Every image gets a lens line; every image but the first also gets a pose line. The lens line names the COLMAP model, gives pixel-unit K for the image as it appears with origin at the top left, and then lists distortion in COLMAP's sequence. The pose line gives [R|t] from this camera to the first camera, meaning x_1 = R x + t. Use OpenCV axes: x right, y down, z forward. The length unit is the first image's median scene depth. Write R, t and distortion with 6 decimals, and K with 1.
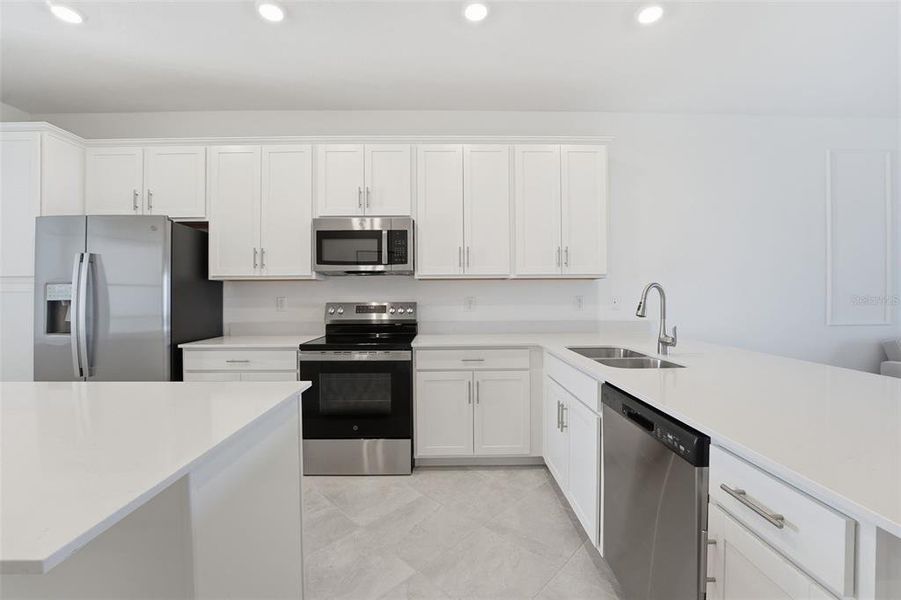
lens RADIAL K [[388.8, 0, 453.5], [0, 388.8, 294.1], [0, 0, 1]] dist [-0.008247, -0.000259]
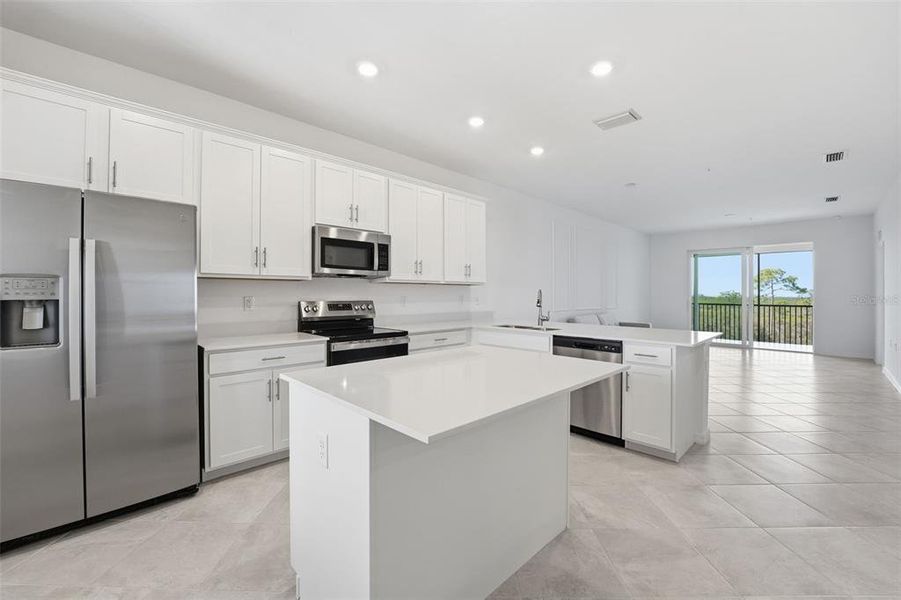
lens RADIAL K [[372.4, 0, 431.7], [0, 372.4, 295.3], [0, 0, 1]] dist [-0.022137, 0.000015]
pose [[0.732357, 0.003822, 0.680910, -0.833867], [-0.004869, 0.999988, -0.000376, 0.003674], [-0.680903, -0.003040, 0.732367, -0.001358]]
